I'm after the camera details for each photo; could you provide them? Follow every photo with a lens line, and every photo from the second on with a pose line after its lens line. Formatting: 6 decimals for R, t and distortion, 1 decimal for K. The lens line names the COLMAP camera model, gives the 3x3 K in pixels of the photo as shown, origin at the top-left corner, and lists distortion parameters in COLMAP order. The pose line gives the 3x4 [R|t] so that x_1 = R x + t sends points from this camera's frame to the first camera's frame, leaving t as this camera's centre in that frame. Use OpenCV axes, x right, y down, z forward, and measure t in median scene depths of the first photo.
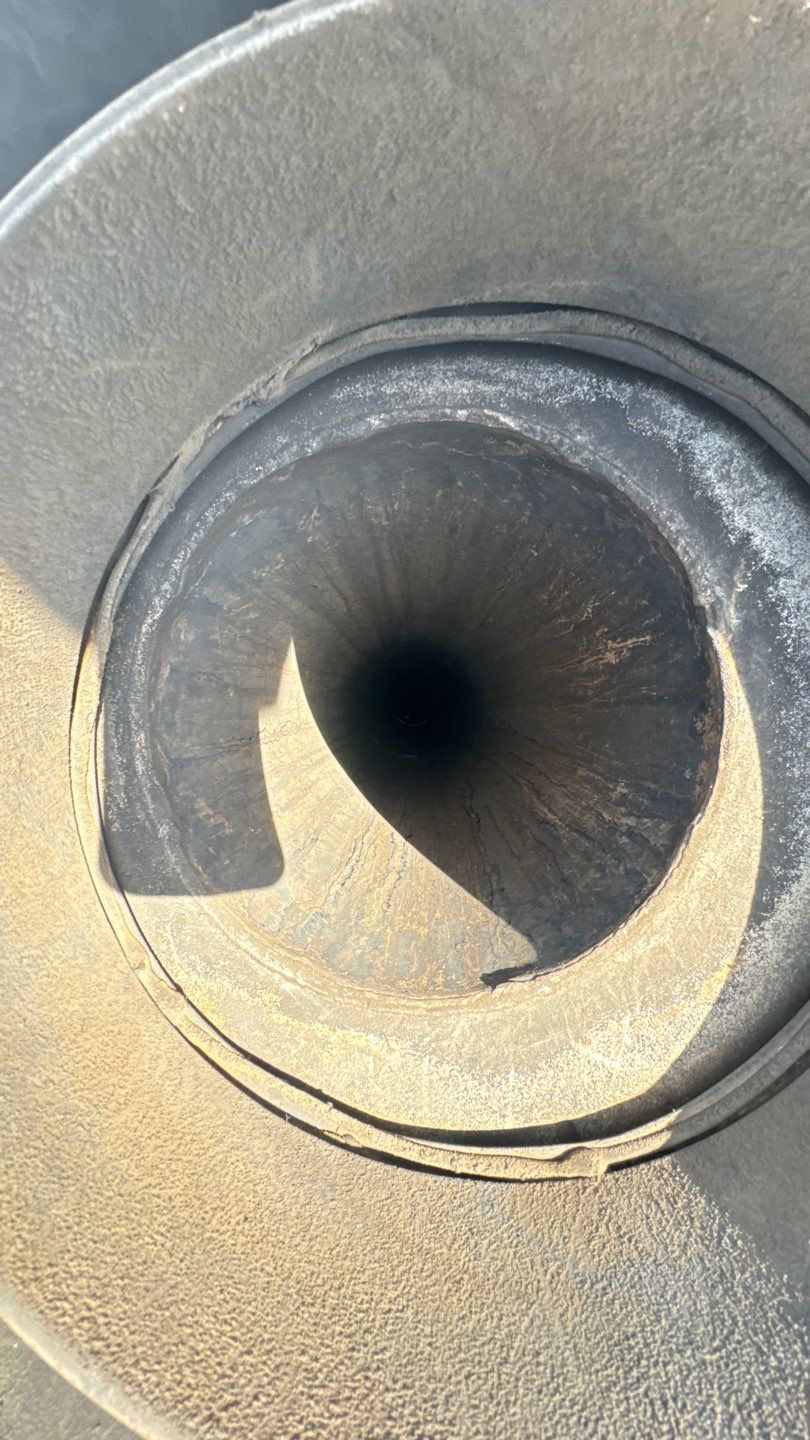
lens RADIAL K [[578.0, 0, 407.0], [0, 578.0, 719.6], [0, 0, 1]] dist [-0.003667, 0.001001]
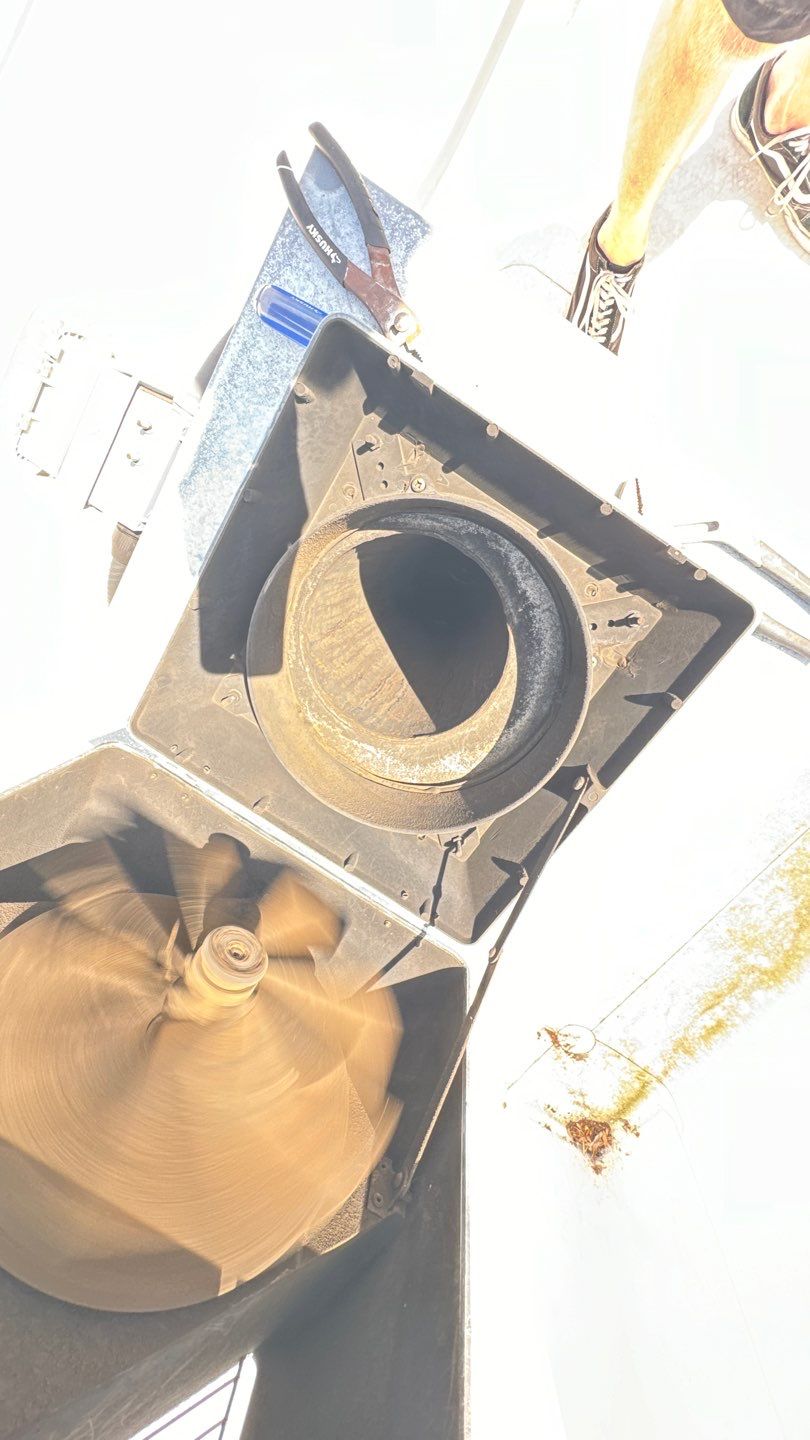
lens RADIAL K [[578.0, 0, 408.5], [0, 578.0, 721.5], [0, 0, 1]] dist [-0.003667, 0.001001]
pose [[0.988694, 0.135584, -0.064041, 0.332335], [-0.113046, 0.954570, 0.275710, -0.461578], [0.098513, -0.265354, 0.959105, -2.001467]]
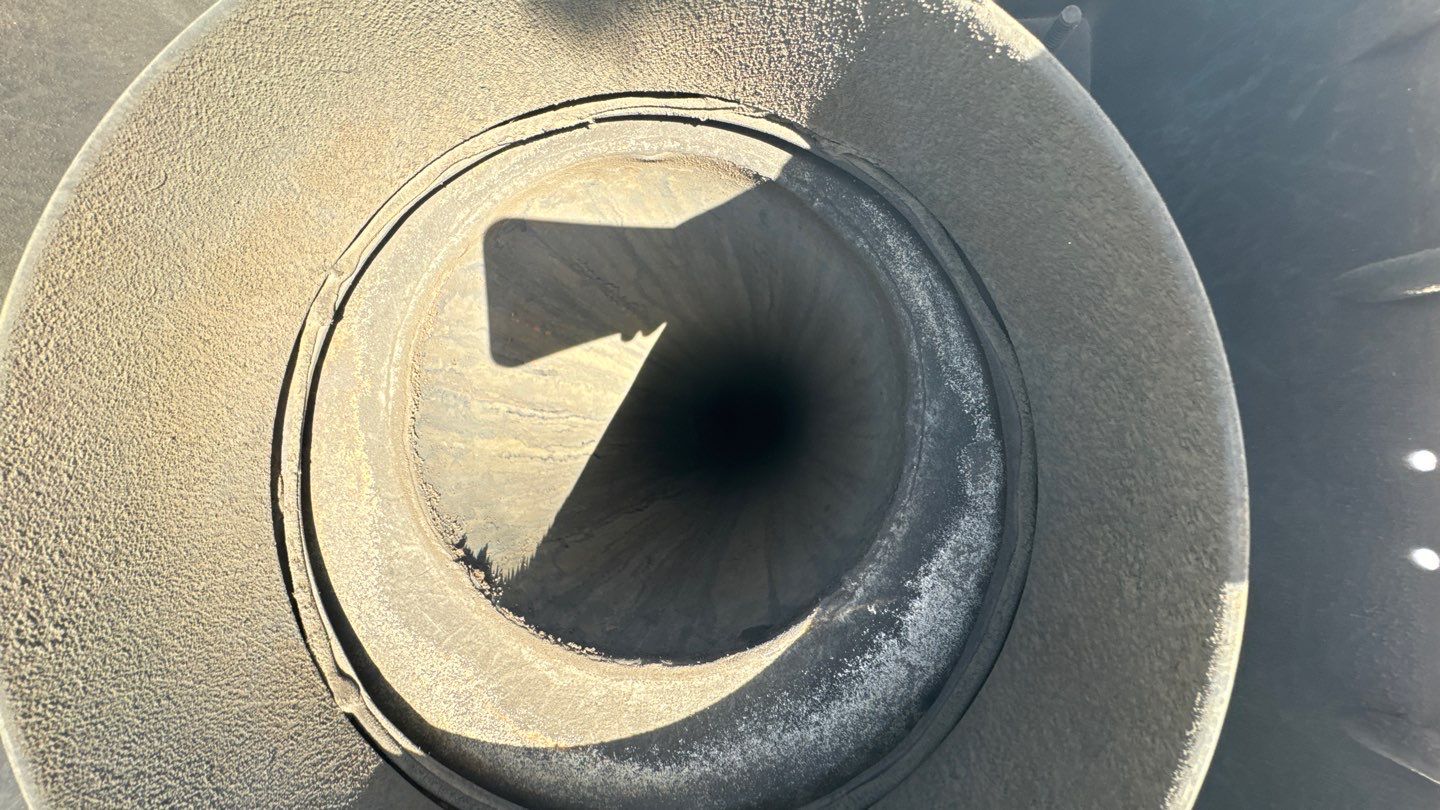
lens RADIAL K [[578.0, 0, 712.0], [0, 578.0, 406.4], [0, 0, 1]] dist [-0.003667, 0.001001]
pose [[0.435801, 0.898927, -0.044808, 0.167674], [-0.898494, 0.437431, 0.036904, -0.182117], [0.052774, 0.024177, 0.998314, -0.123494]]
